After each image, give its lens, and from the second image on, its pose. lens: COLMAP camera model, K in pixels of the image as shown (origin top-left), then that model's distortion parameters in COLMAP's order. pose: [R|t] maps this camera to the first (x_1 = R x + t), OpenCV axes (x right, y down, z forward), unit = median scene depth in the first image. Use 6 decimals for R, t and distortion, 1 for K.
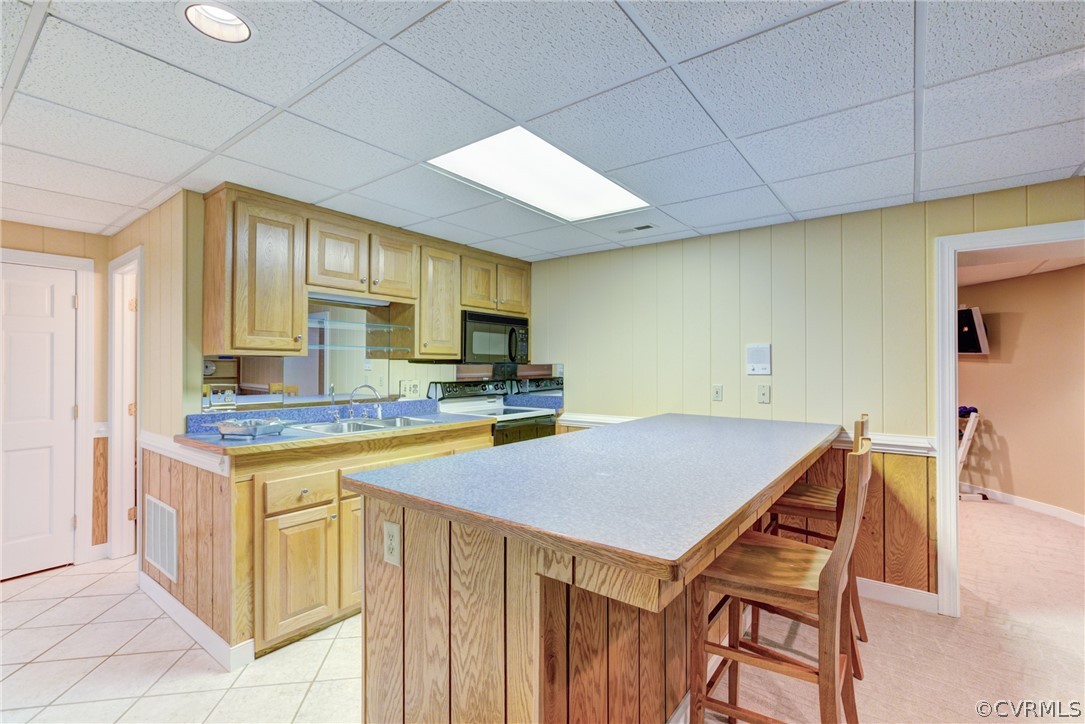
lens RADIAL K [[493.2, 0, 542.7], [0, 493.2, 362.4], [0, 0, 1]] dist [-0.028474, 0.014568]
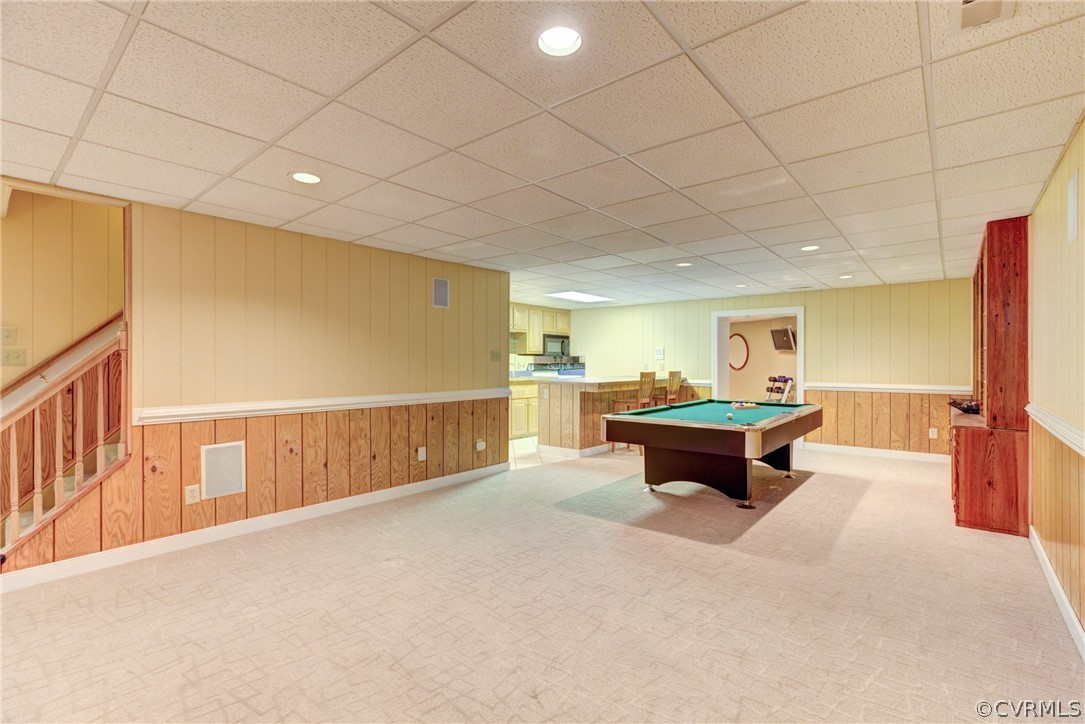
lens RADIAL K [[493.2, 0, 542.1], [0, 493.2, 362.3], [0, 0, 1]] dist [-0.028474, 0.014568]
pose [[0.998698, 0.000350, -0.051014, -0.041500], [0.000097, 0.999962, 0.008754, 0.013453], [0.051015, -0.008747, 0.998660, -1.327336]]
